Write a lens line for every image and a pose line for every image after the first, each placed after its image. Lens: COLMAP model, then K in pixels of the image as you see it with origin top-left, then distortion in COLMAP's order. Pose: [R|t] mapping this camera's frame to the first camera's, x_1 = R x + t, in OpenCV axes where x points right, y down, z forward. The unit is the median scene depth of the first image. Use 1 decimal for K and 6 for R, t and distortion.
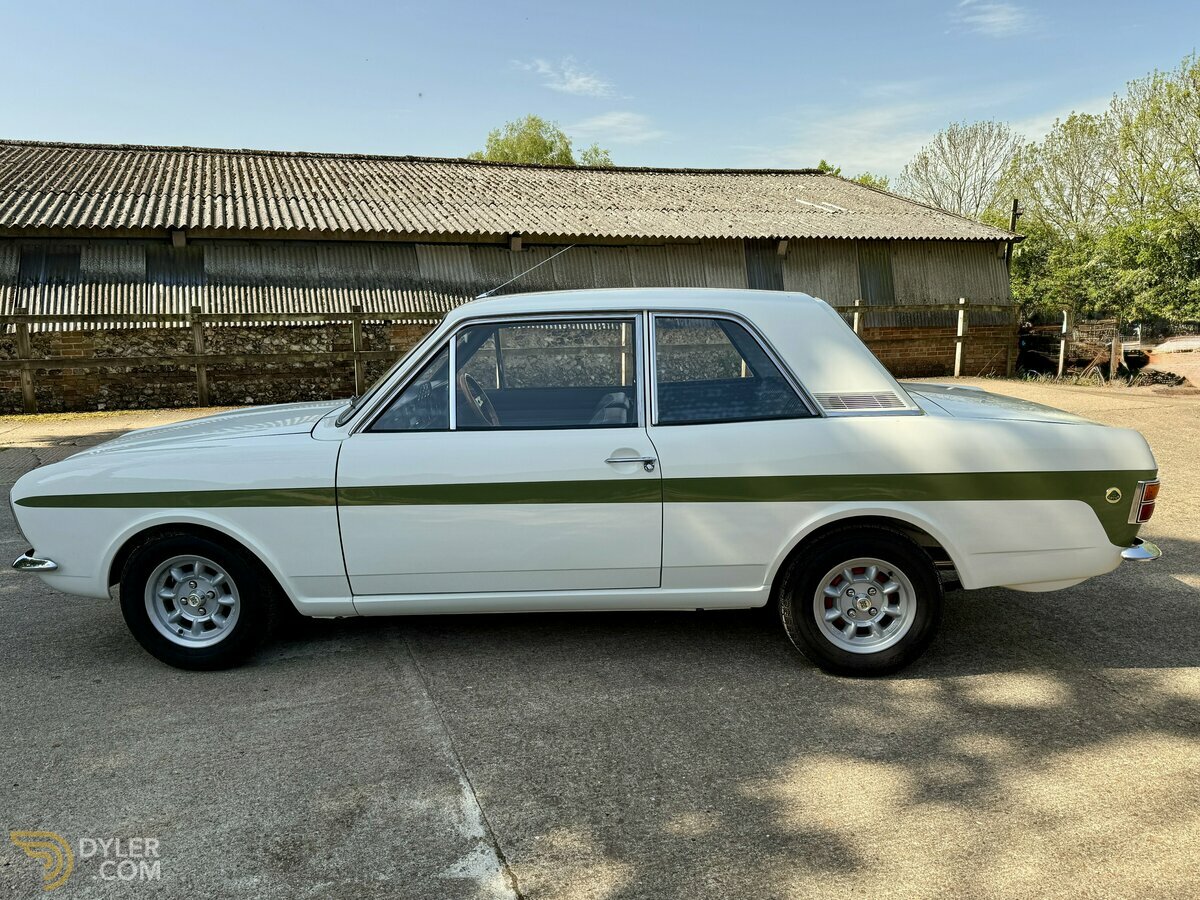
lens RADIAL K [[930.6, 0, 627.8], [0, 930.6, 531.6], [0, 0, 1]] dist [0.096734, -0.154544]
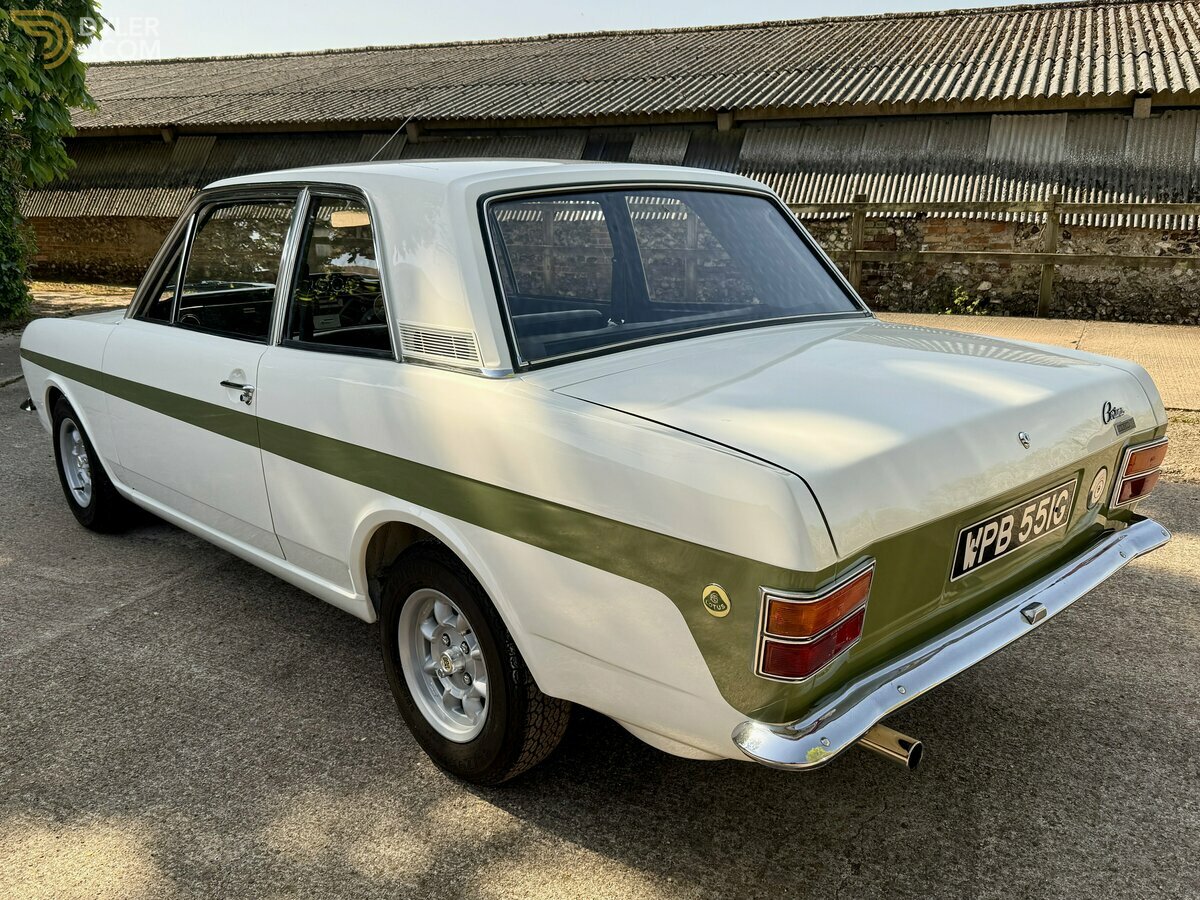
lens RADIAL K [[1055.8, 0, 544.9], [0, 1055.8, 491.4], [0, 0, 1]] dist [0.137099, -0.250658]
pose [[0.686770, 0.202861, -0.697993, 0.210660], [-0.179417, 0.977863, 0.107669, -0.034428], [0.704384, 0.051288, 0.707964, 0.141051]]
